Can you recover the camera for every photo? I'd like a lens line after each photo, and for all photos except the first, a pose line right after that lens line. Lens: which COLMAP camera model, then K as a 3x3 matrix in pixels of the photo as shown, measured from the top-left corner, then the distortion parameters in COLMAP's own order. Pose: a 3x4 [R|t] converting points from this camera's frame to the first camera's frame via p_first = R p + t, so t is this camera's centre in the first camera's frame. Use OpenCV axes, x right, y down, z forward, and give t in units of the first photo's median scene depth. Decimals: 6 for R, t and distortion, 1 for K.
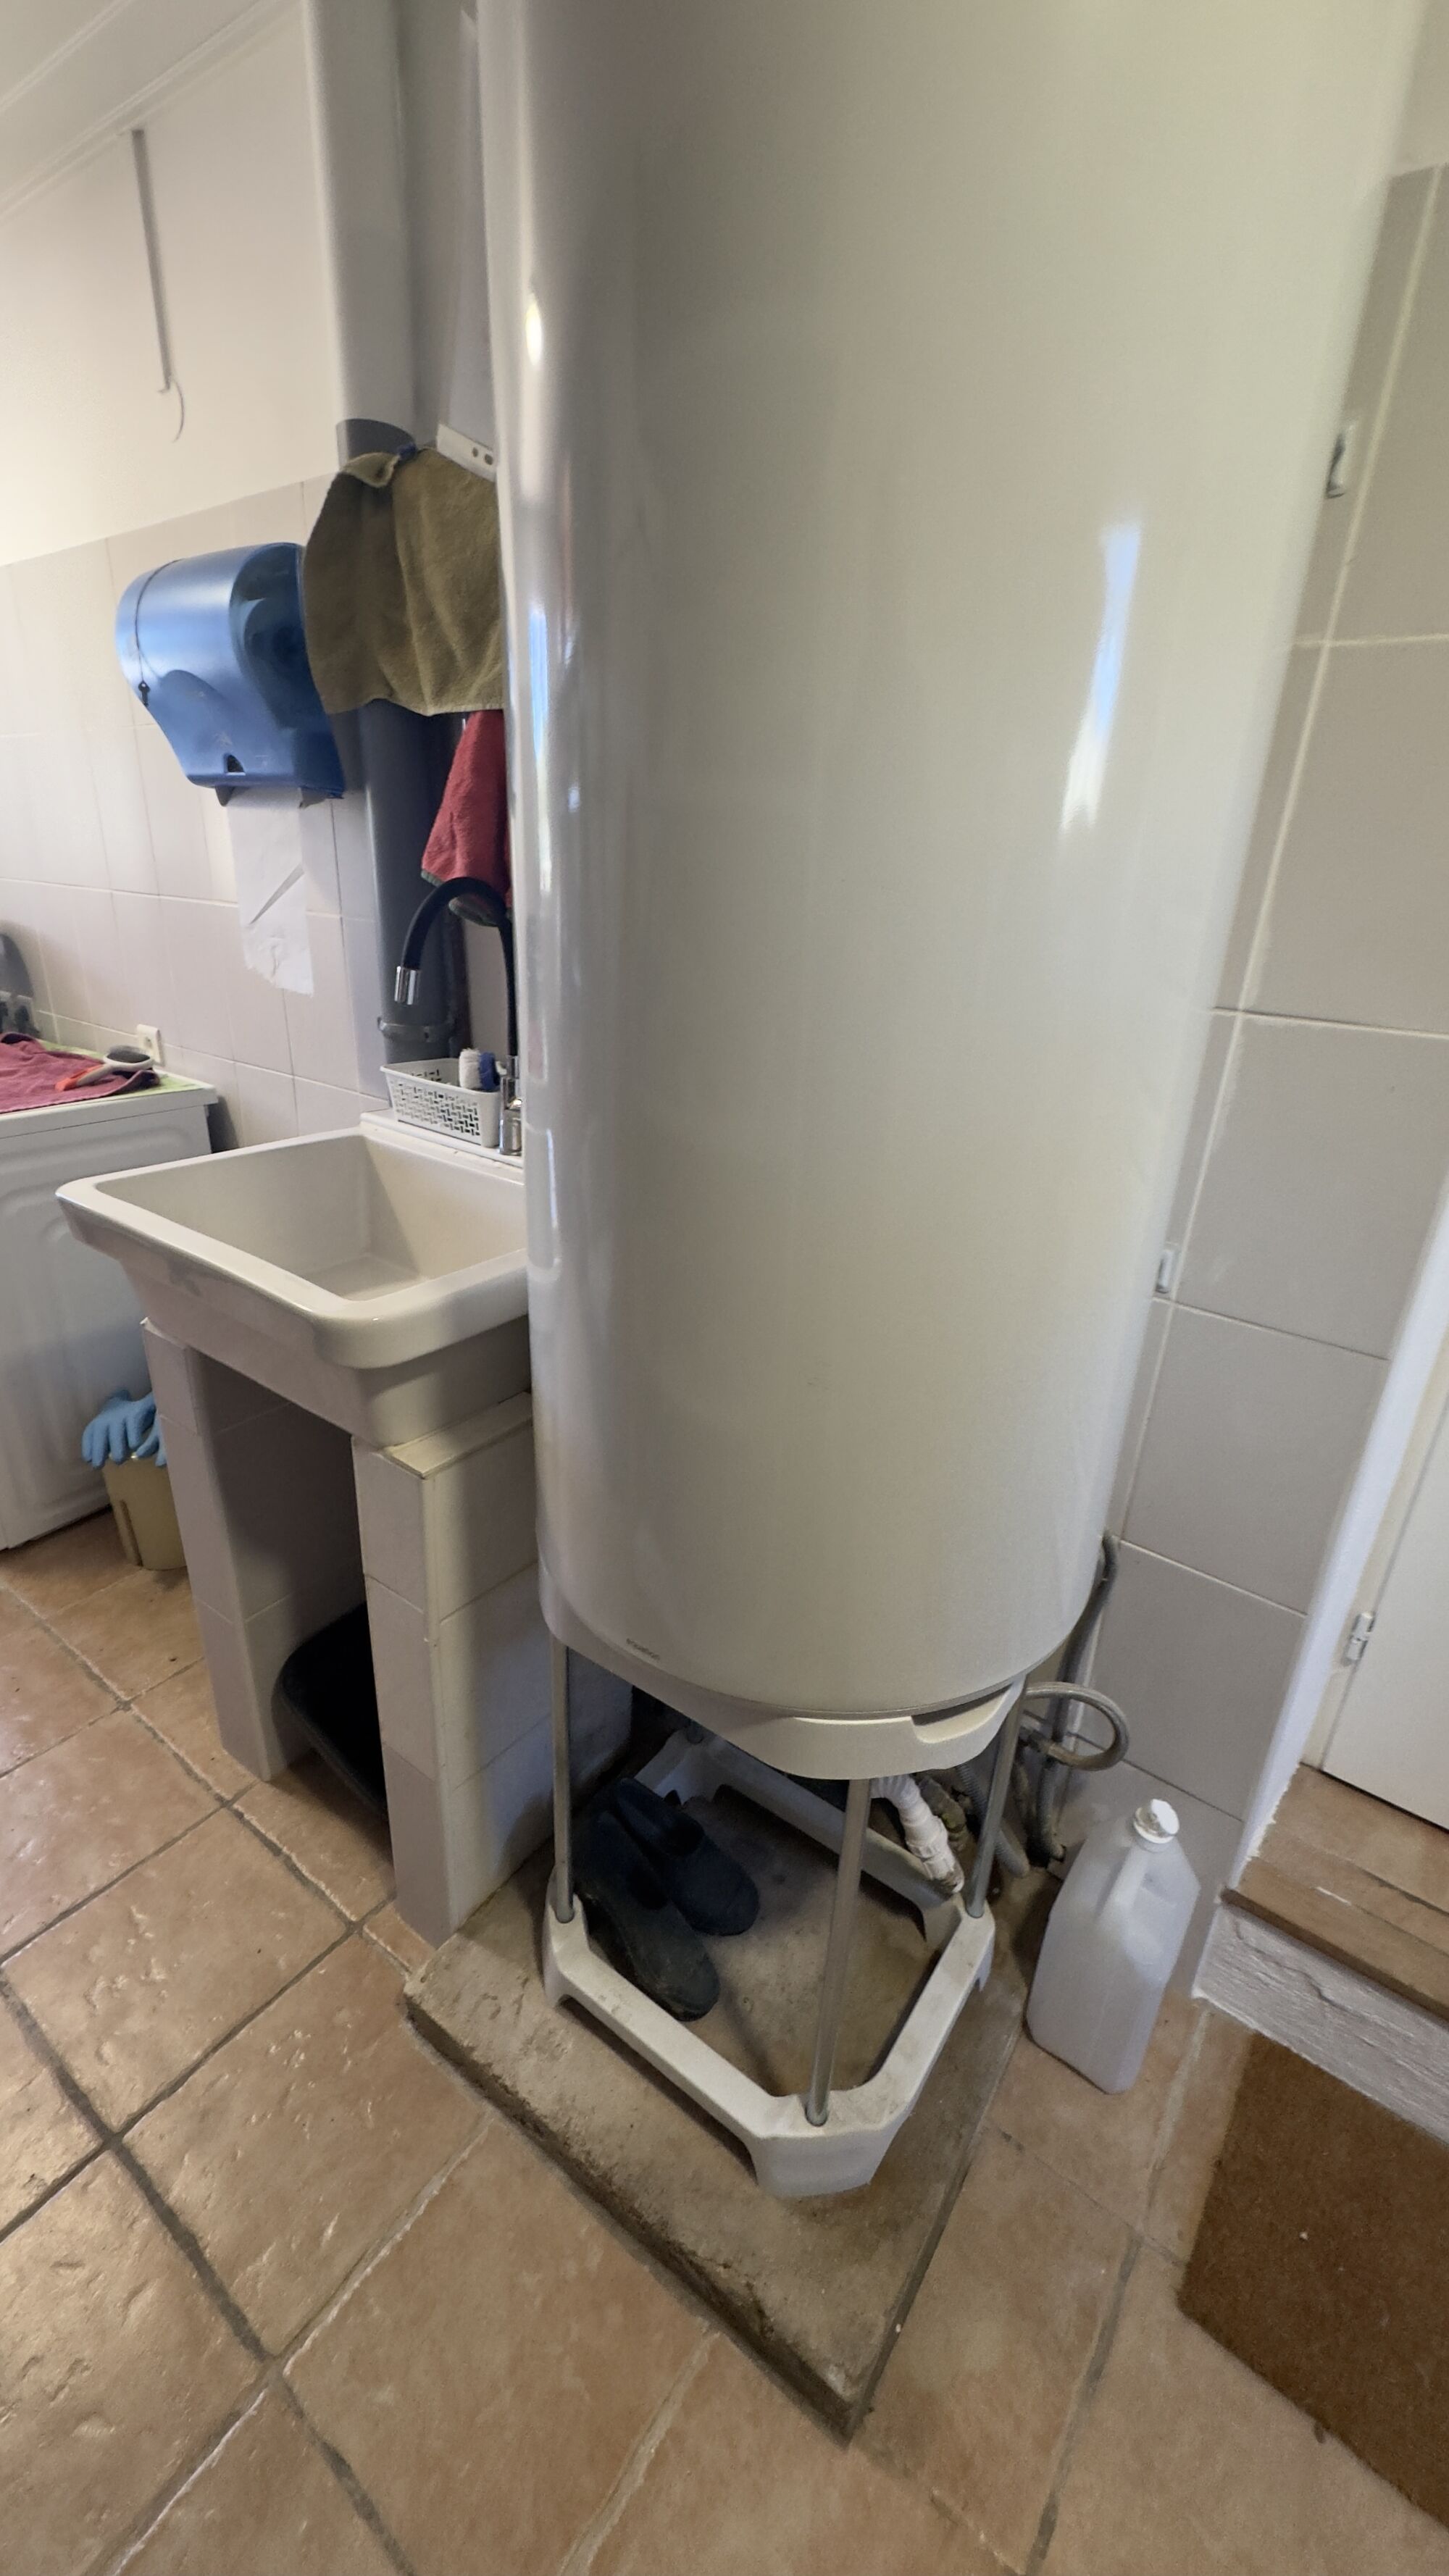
lens RADIAL K [[1062.1, 0, 724.5], [0, 1062.1, 1288.0], [0, 0, 1]] dist [-0.001048, 0.007991]
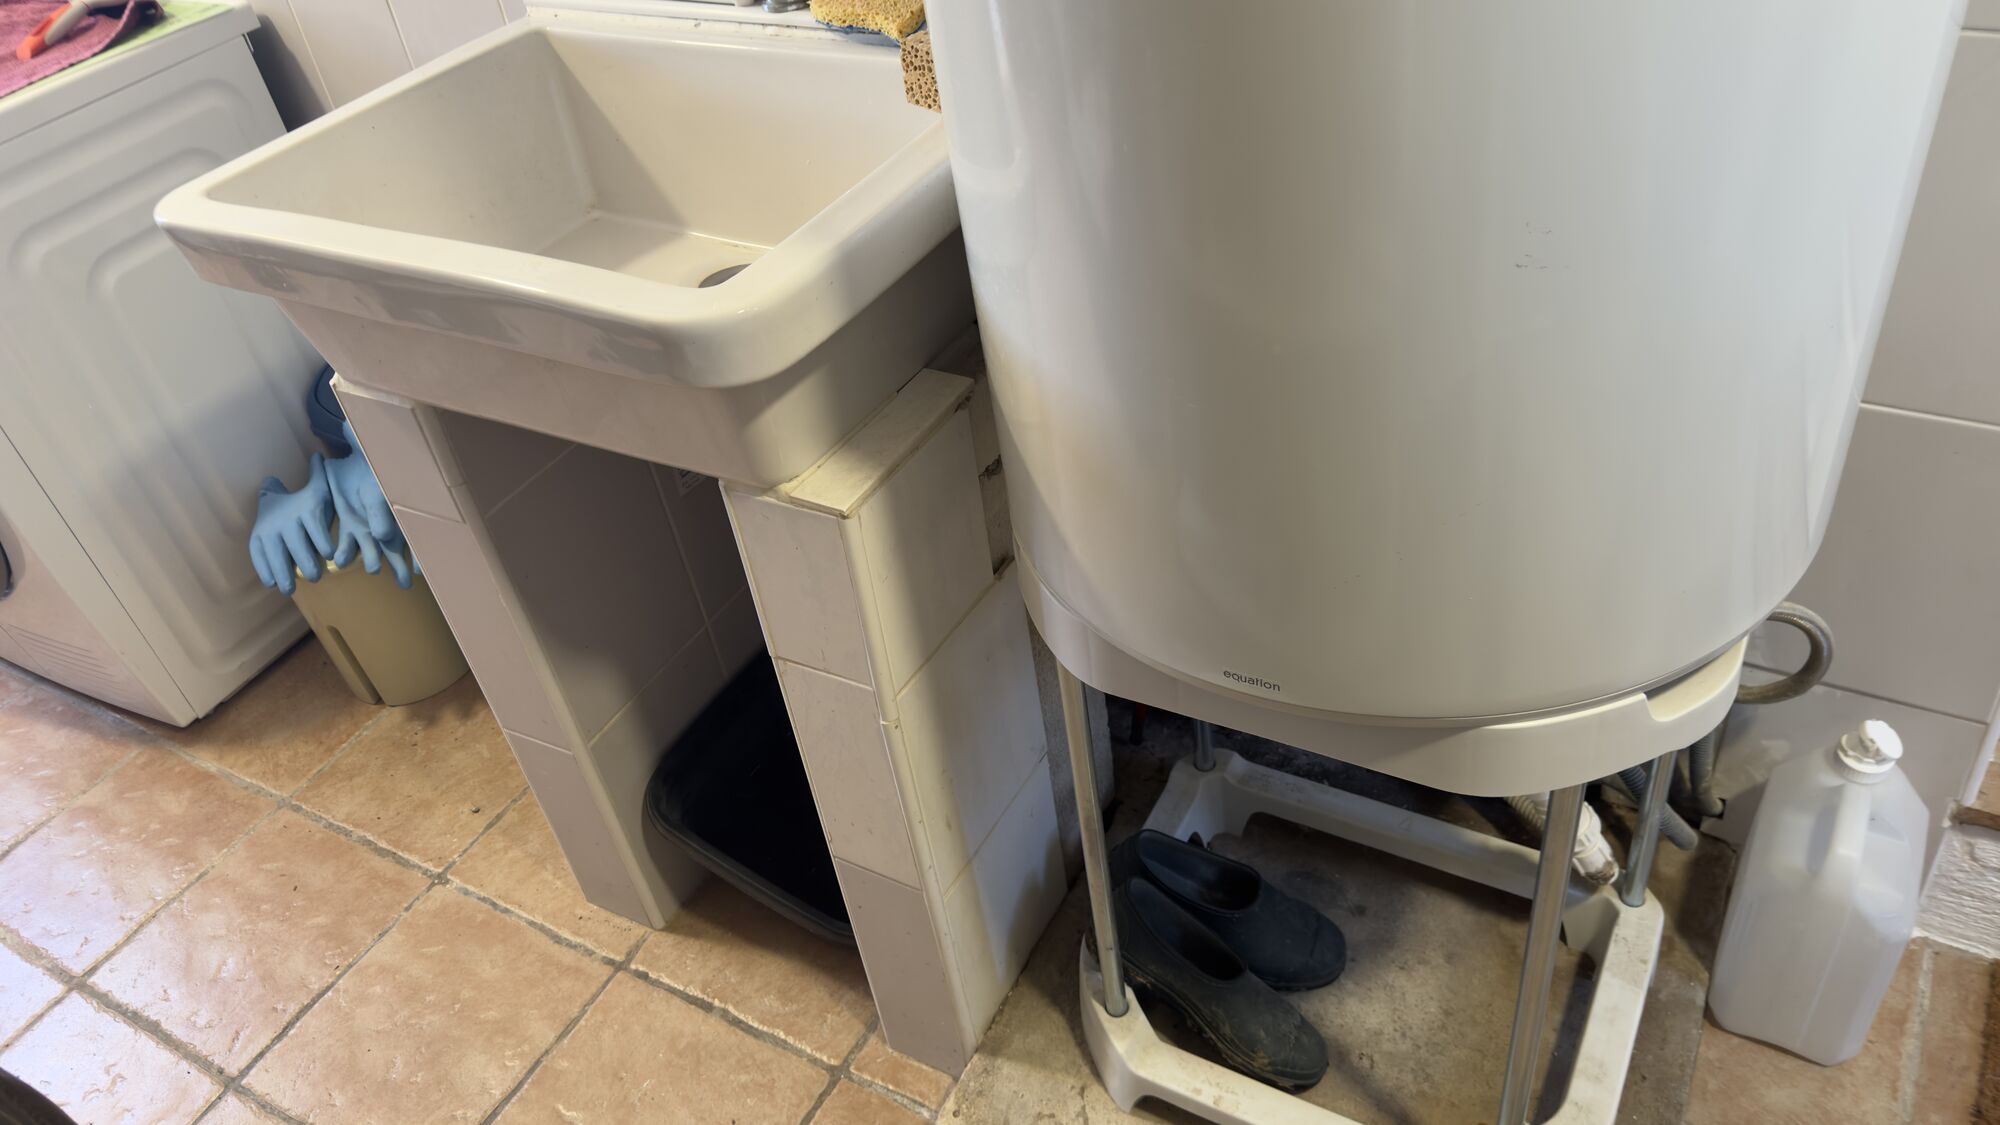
lens RADIAL K [[1466.1, 0, 1000.0], [0, 1466.1, 562.5], [0, 0, 1]] dist [0.051173, -0.060861]
pose [[0.978103, -0.206596, -0.025138, -0.131064], [0.205702, 0.941309, 0.267628, -0.024837], [-0.031628, -0.266938, 0.963194, 0.043748]]
